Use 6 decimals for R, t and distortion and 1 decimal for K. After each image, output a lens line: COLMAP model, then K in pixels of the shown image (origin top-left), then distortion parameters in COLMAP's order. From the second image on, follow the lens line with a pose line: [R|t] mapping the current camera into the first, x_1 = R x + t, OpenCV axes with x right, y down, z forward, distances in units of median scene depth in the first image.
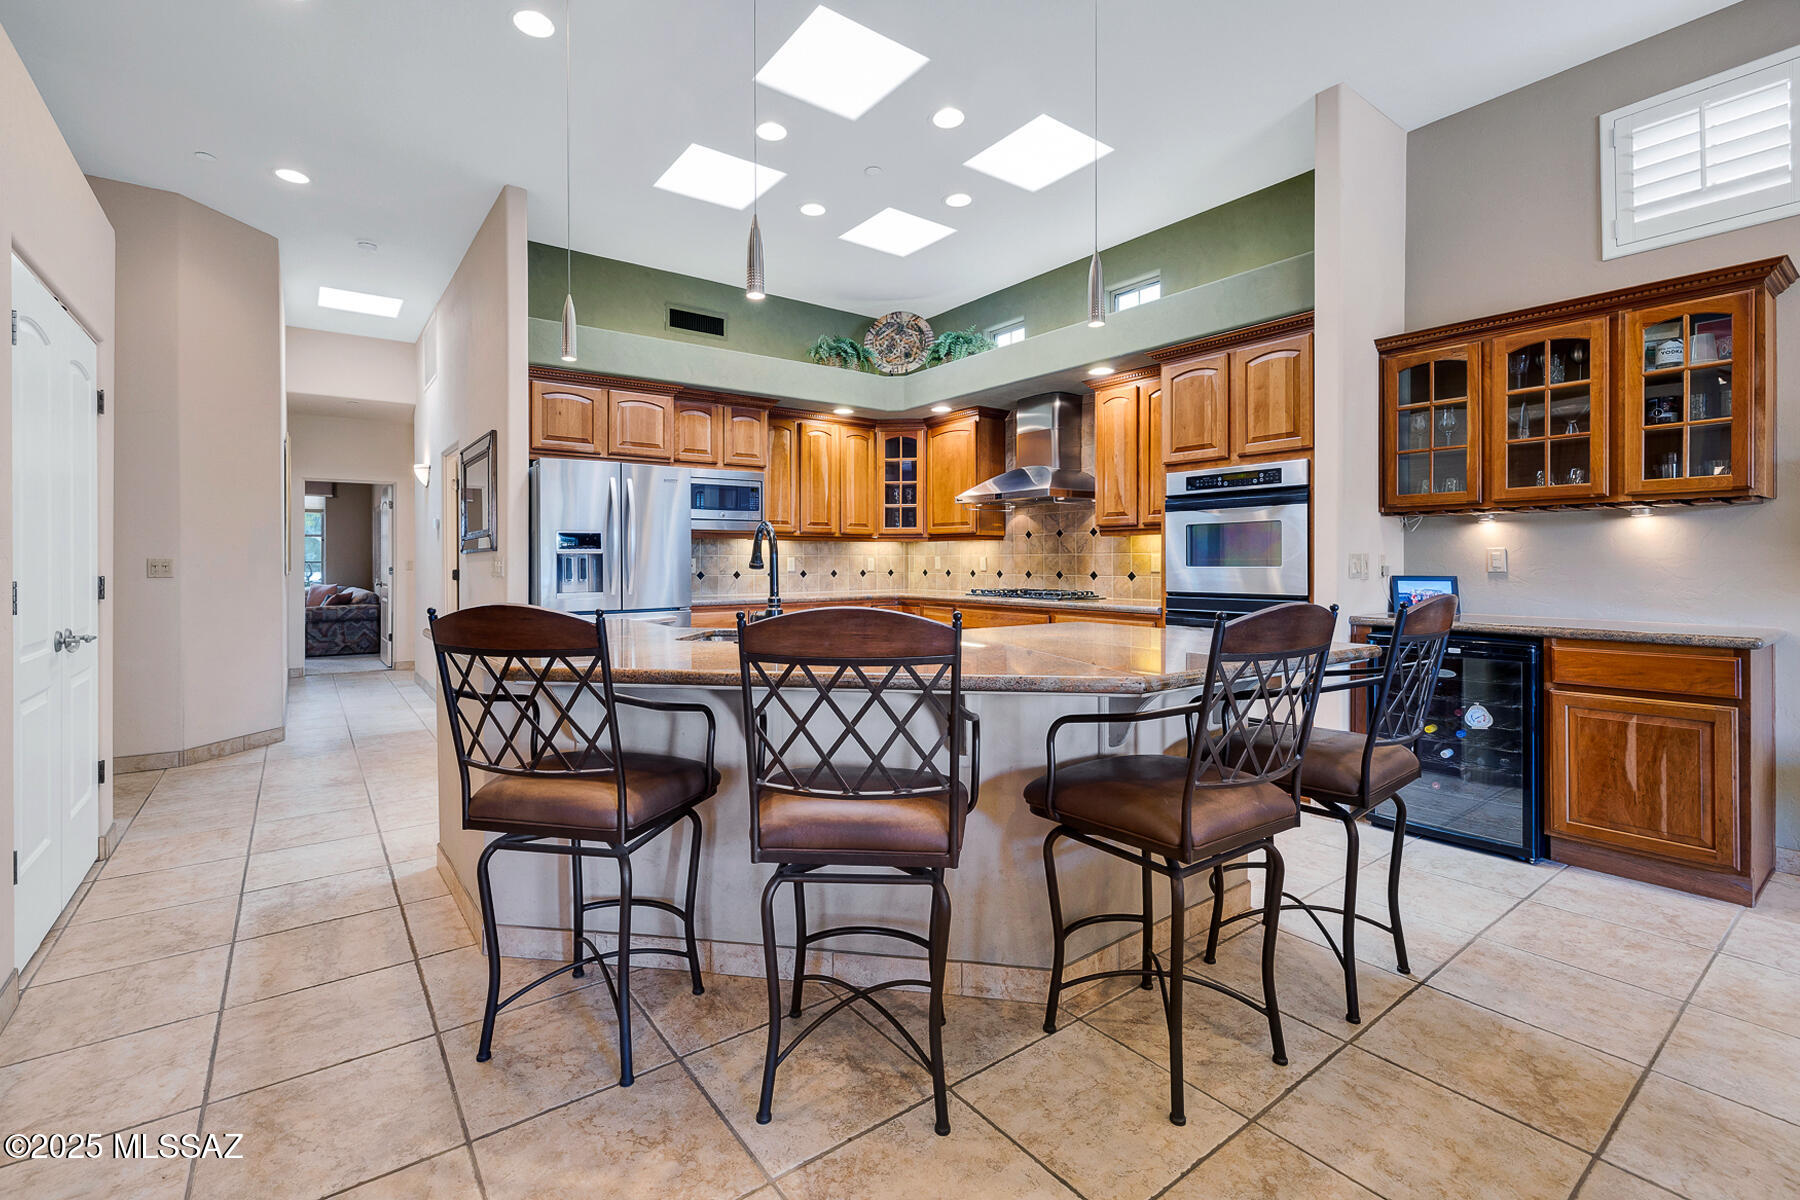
lens RADIAL K [[778.0, 0, 879.2], [0, 778.0, 557.3], [0, 0, 1]] dist [0.000158, -0.000117]
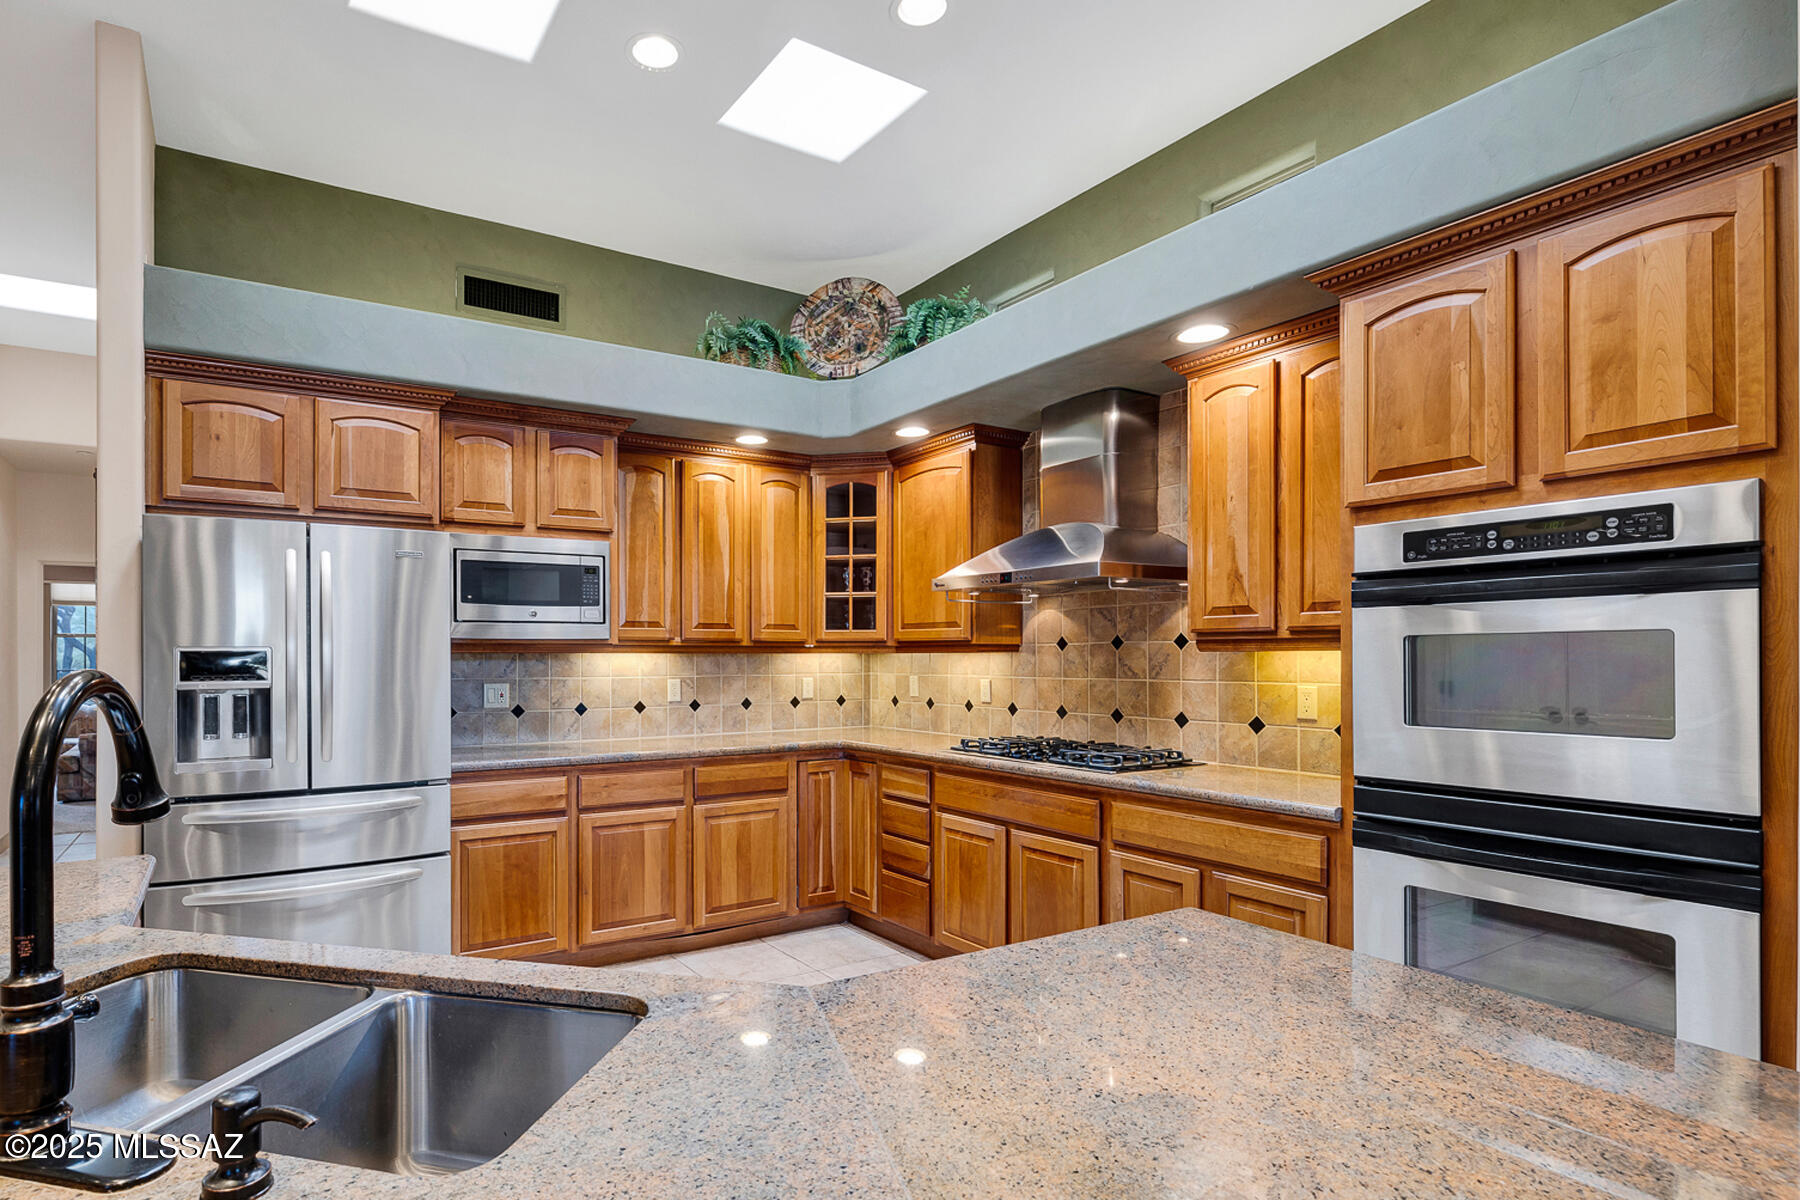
lens RADIAL K [[956.5, 0, 800.5], [0, 956.5, 660.2], [0, 0, 1]] dist [-0.002777, -0.000289]
pose [[0.996669, -0.001463, -0.081537, 0.056360], [0.001863, 0.999987, 0.004826, -0.020816], [0.081529, -0.004961, 0.996659, 0.276490]]
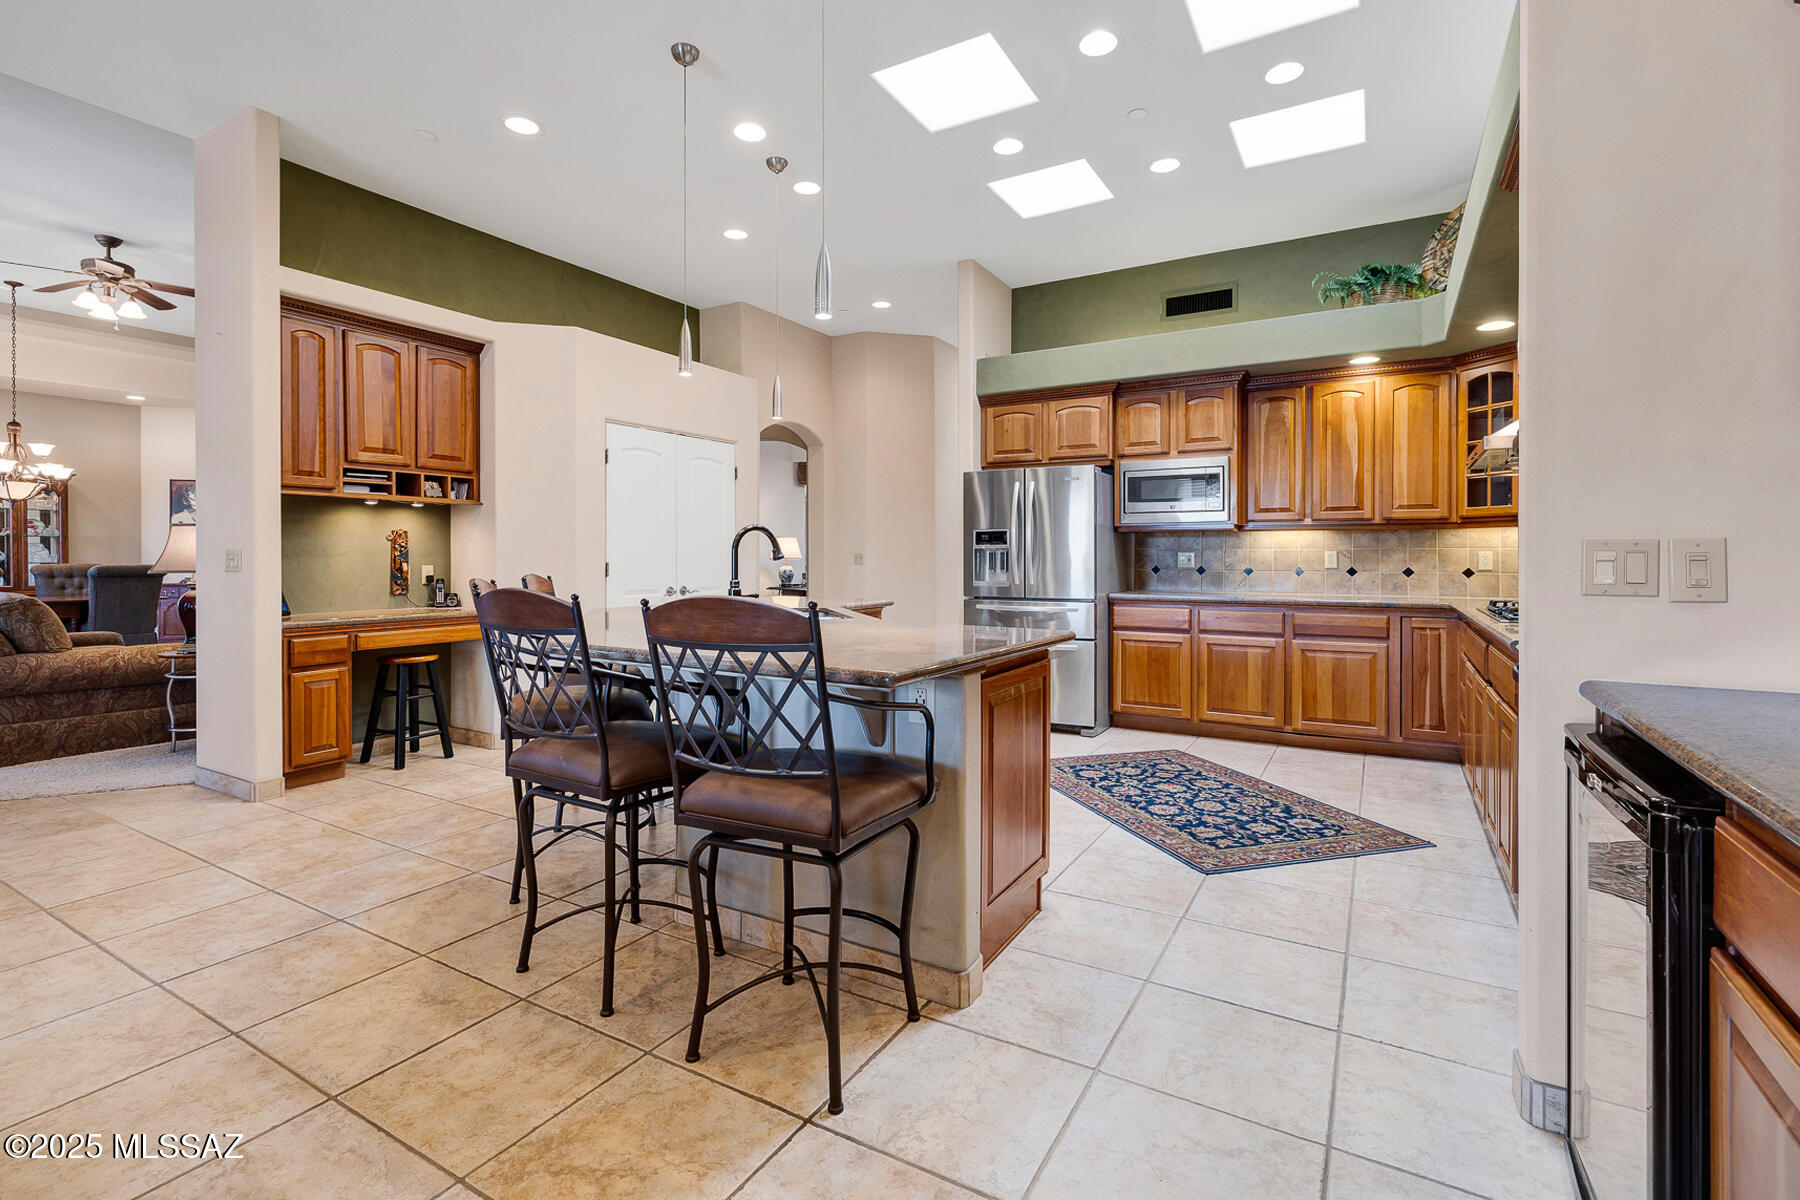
lens RADIAL K [[778.0, 0, 879.2], [0, 778.0, 557.3], [0, 0, 1]] dist [0.000158, -0.000117]
pose [[0.419573, 0.004979, -0.907708, 0.482437], [0.002290, 0.999976, 0.006544, 0.000593], [0.907719, -0.004824, 0.419552, 0.258659]]
